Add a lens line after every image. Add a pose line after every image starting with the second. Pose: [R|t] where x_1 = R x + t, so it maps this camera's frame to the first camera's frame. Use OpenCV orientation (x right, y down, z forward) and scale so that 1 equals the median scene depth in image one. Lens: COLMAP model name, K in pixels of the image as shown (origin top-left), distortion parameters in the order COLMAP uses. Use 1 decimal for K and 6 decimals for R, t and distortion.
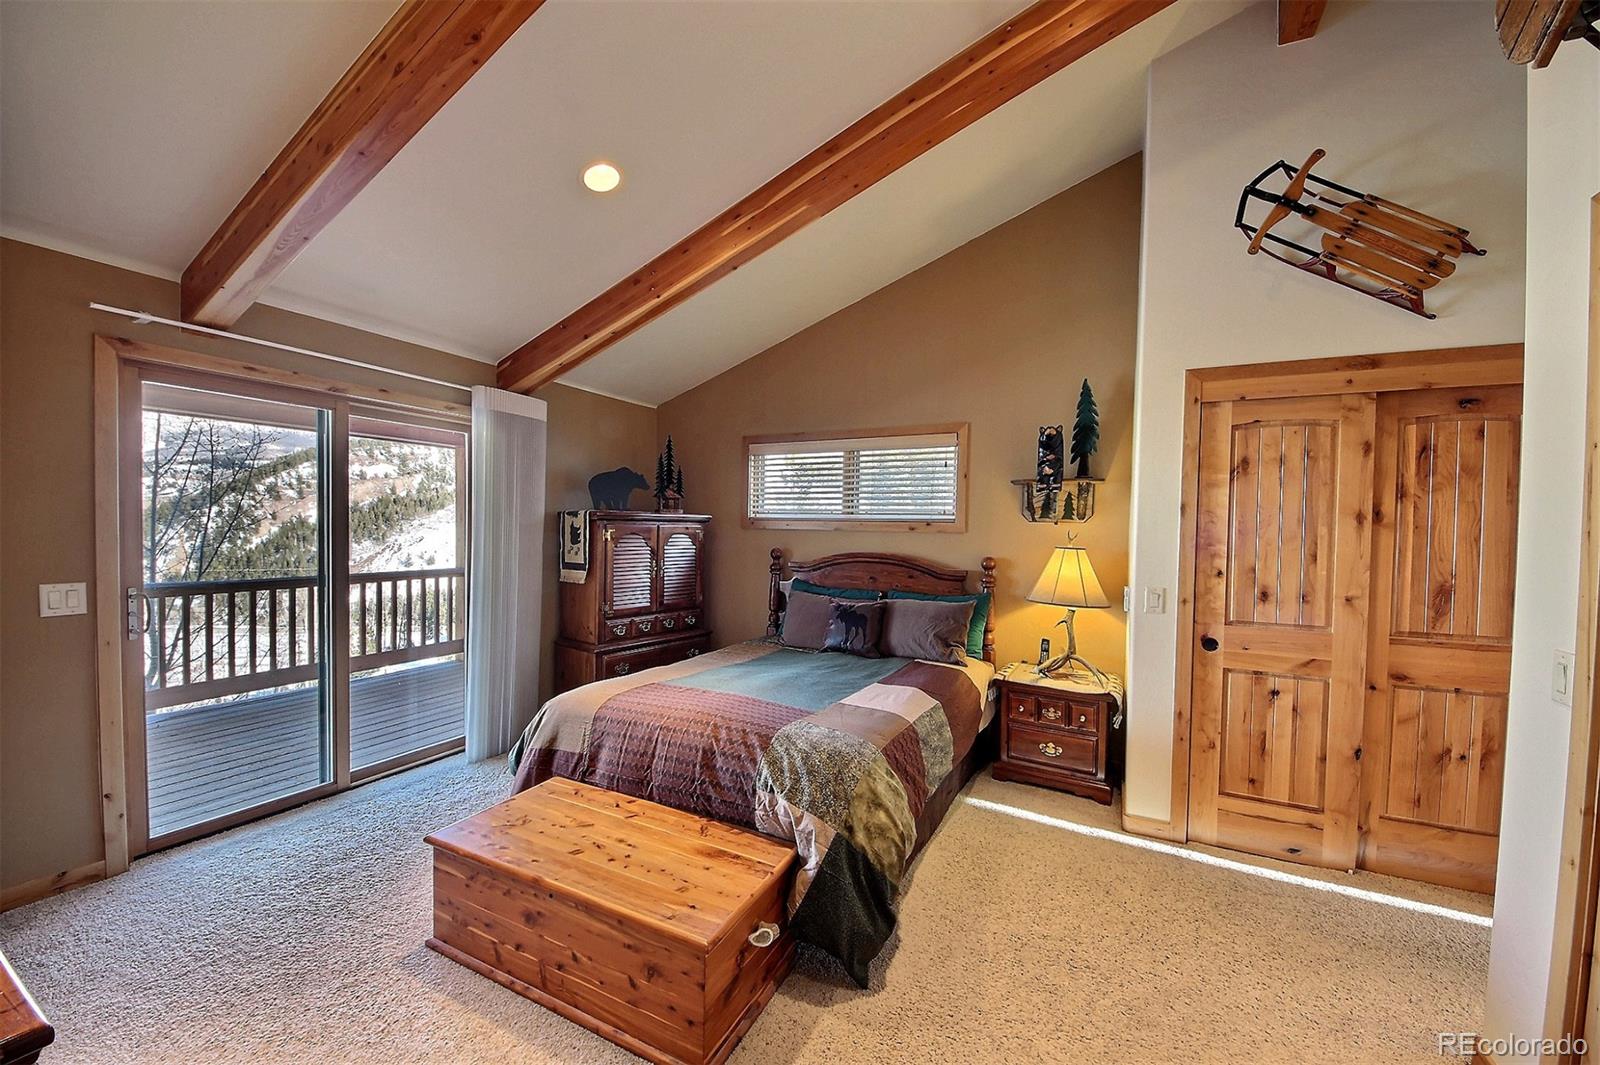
lens RADIAL K [[595.8, 0, 791.5], [0, 595.8, 537.7], [0, 0, 1]] dist [0.009927, -0.000149]
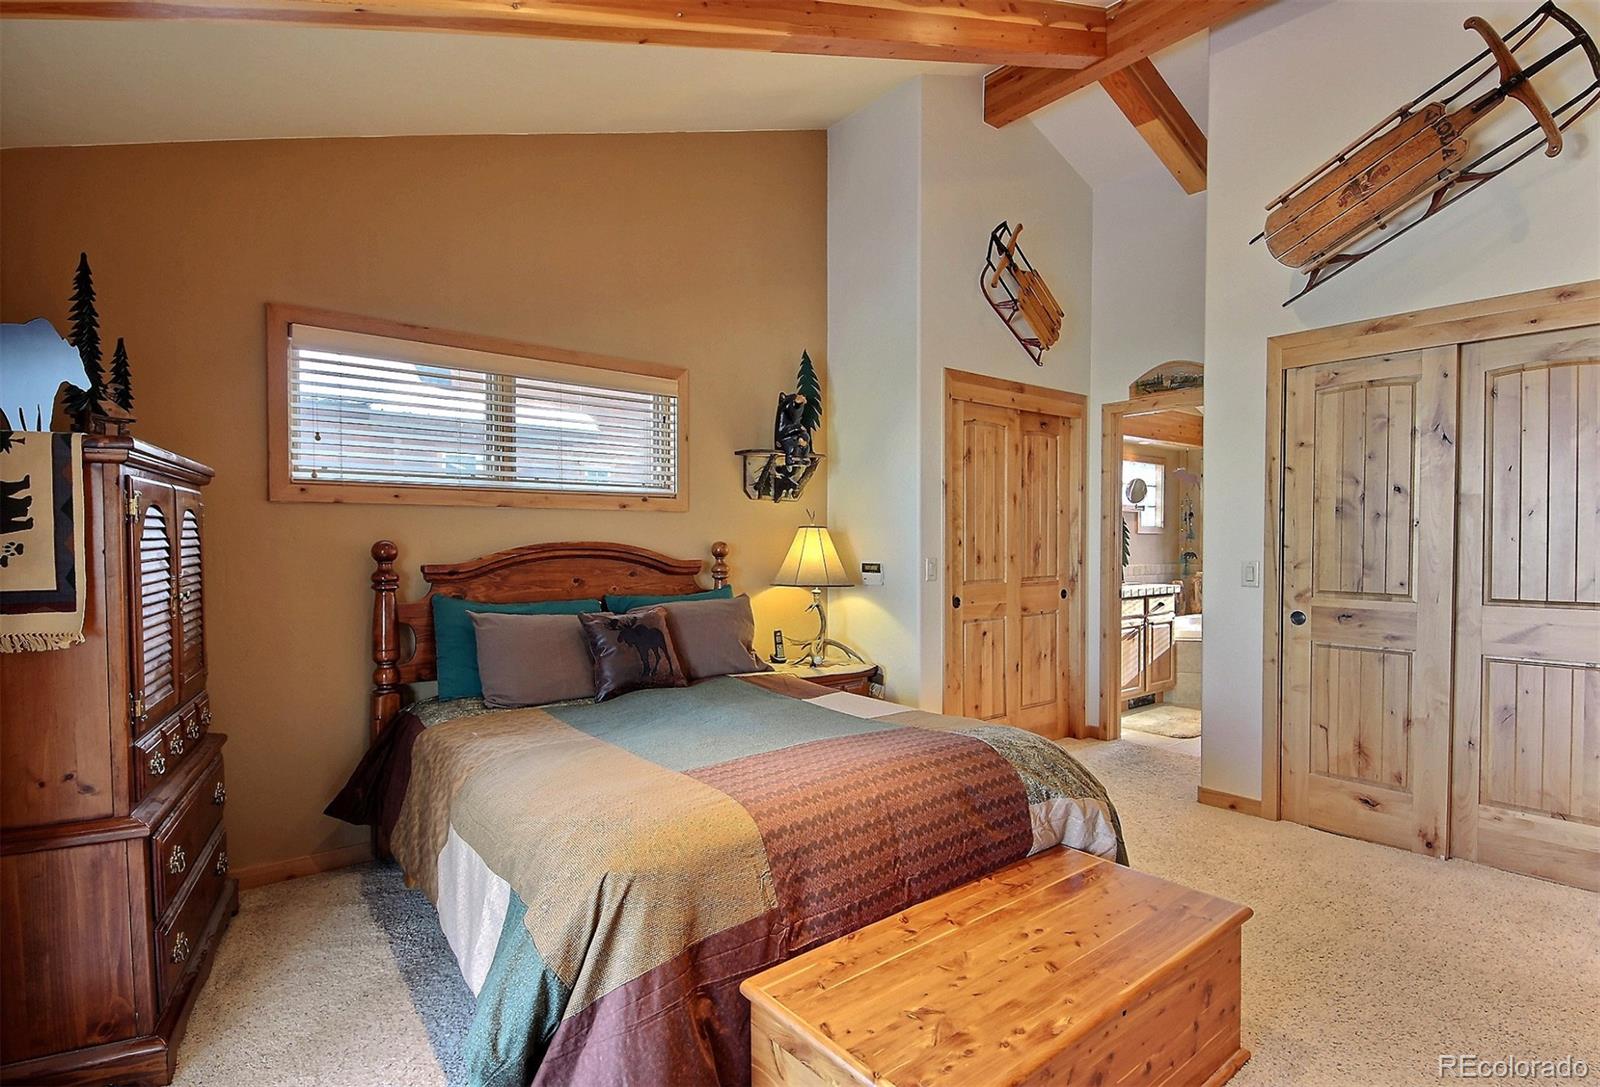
lens RADIAL K [[849.3, 0, 799.7], [0, 849.3, 544.8], [0, 0, 1]] dist [0.031858, -0.000087]
pose [[0.371570, -0.024902, 0.928071, -1.002316], [0.020701, 0.999614, 0.018534, 0.025798], [-0.928174, 0.012325, 0.371943, 0.674657]]
